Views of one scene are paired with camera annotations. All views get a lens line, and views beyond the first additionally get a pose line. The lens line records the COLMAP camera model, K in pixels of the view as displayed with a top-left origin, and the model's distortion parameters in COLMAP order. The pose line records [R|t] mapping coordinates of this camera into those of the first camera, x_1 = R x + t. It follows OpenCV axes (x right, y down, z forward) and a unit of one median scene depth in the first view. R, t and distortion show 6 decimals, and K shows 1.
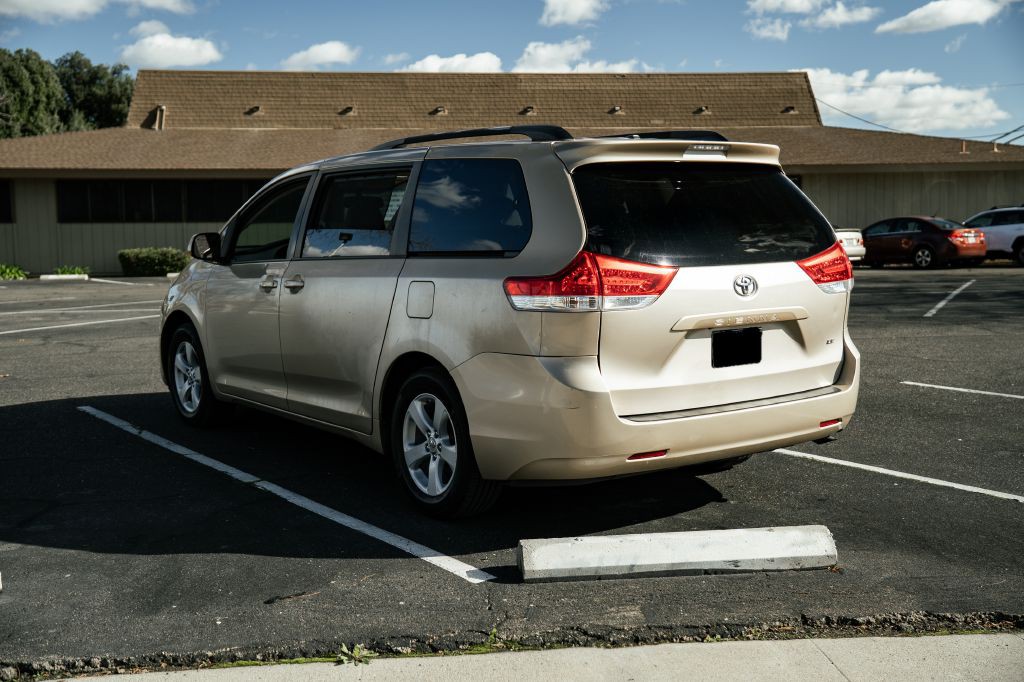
lens RADIAL K [[1136.2, 0, 512.0], [0, 1136.2, 341.0], [0, 0, 1]] dist [0.084183, 0.042358]
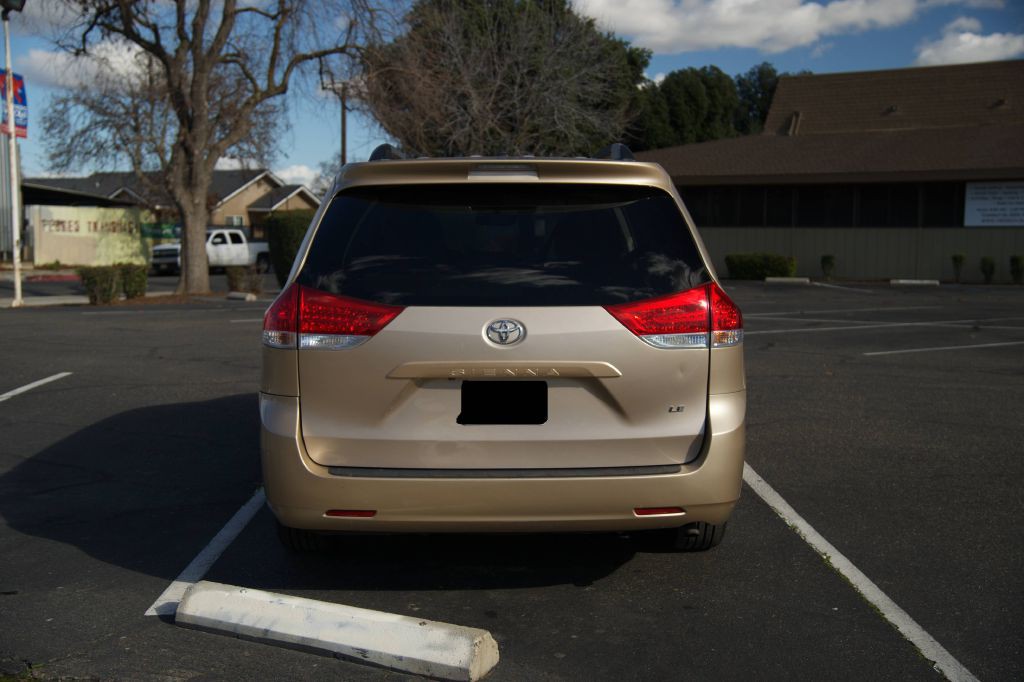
lens RADIAL K [[1136.2, 0, 512.0], [0, 1136.2, 341.0], [0, 0, 1]] dist [0.084183, 0.042358]
pose [[0.823066, 0.071763, -0.563394, 0.616069], [-0.072794, 0.997133, 0.020666, -0.053481], [0.563262, 0.024003, 0.825930, 0.280763]]
